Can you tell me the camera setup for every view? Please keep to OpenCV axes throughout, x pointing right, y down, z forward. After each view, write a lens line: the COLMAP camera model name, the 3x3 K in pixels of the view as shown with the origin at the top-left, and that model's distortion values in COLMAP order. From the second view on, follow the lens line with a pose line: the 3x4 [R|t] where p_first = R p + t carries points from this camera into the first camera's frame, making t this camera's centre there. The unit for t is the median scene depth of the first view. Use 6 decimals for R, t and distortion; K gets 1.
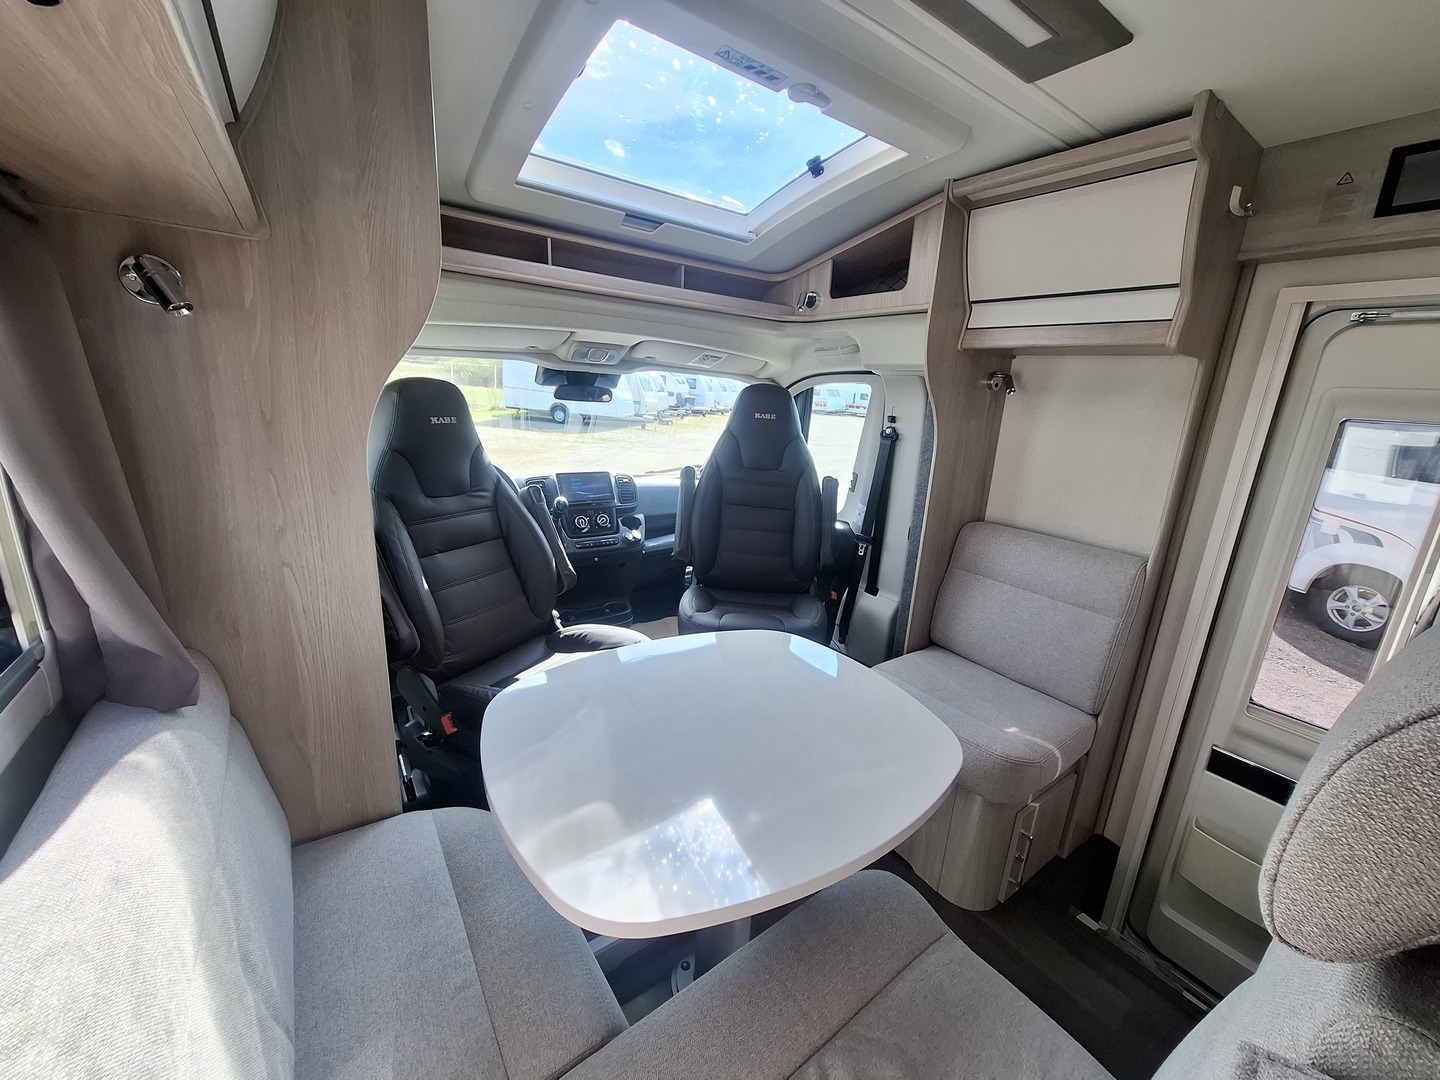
lens RADIAL K [[563.5, 0, 726.9], [0, 563.5, 533.3], [0, 0, 1]] dist [-0.004092, 0.000029]
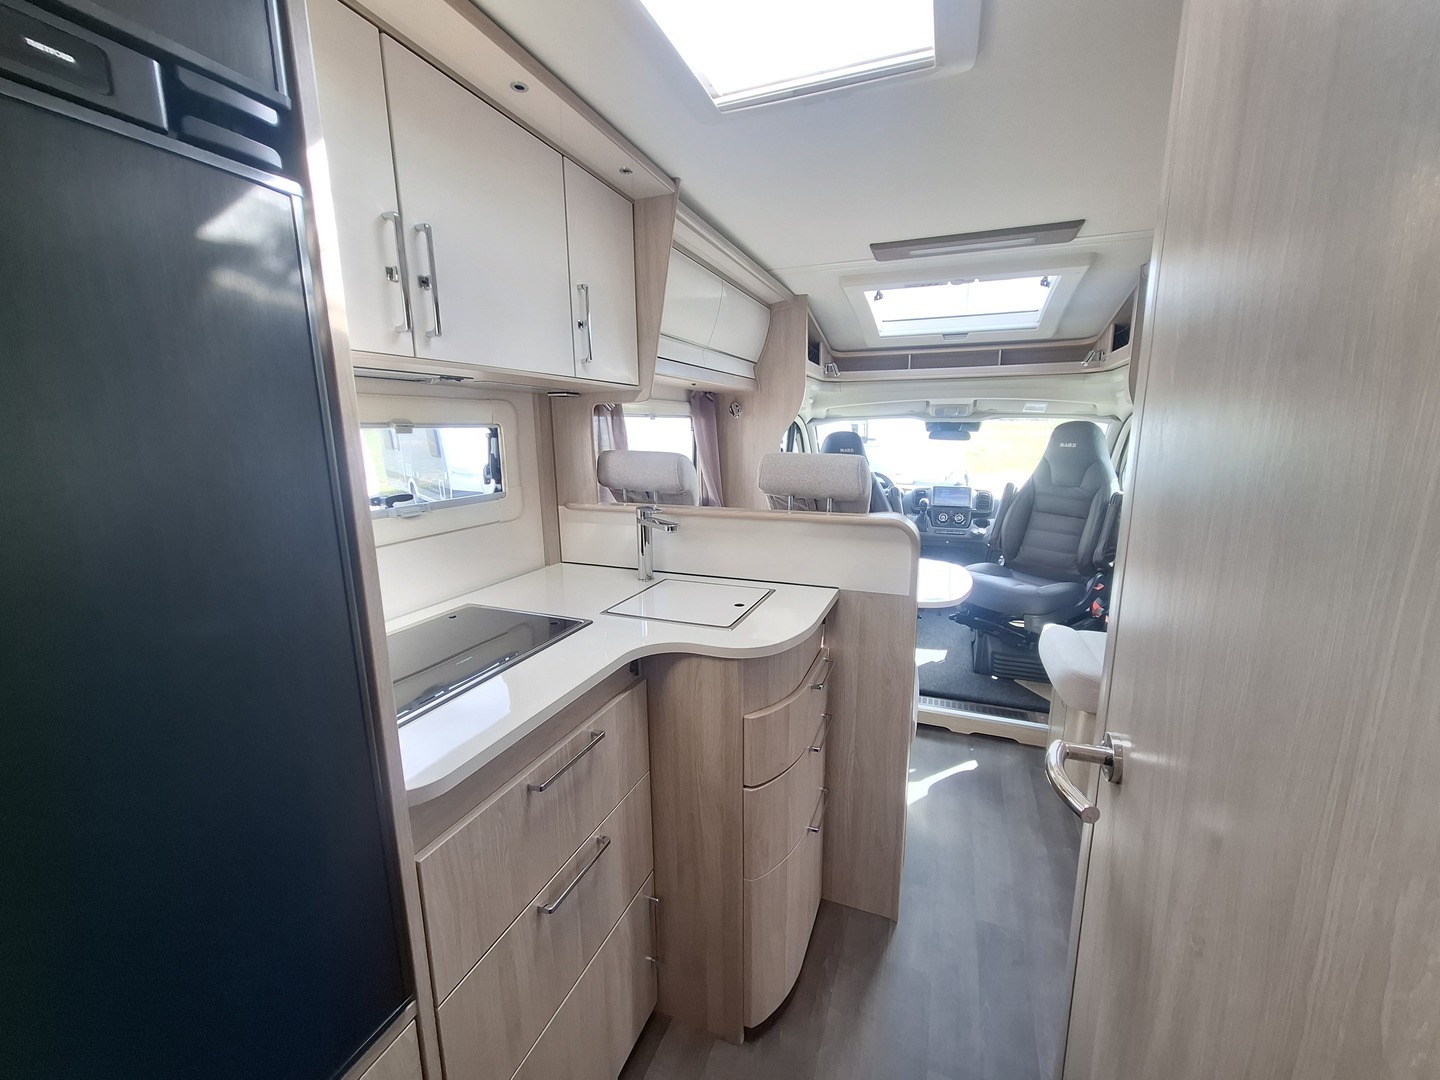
lens RADIAL K [[563.5, 0, 722.2], [0, 563.5, 537.7], [0, 0, 1]] dist [-0.004092, 0.000029]
pose [[0.535706, 0.099327, -0.838542, 0.754959], [-0.174658, 0.984616, 0.005048, 0.139399], [0.826144, 0.143754, 0.544813, -0.354438]]
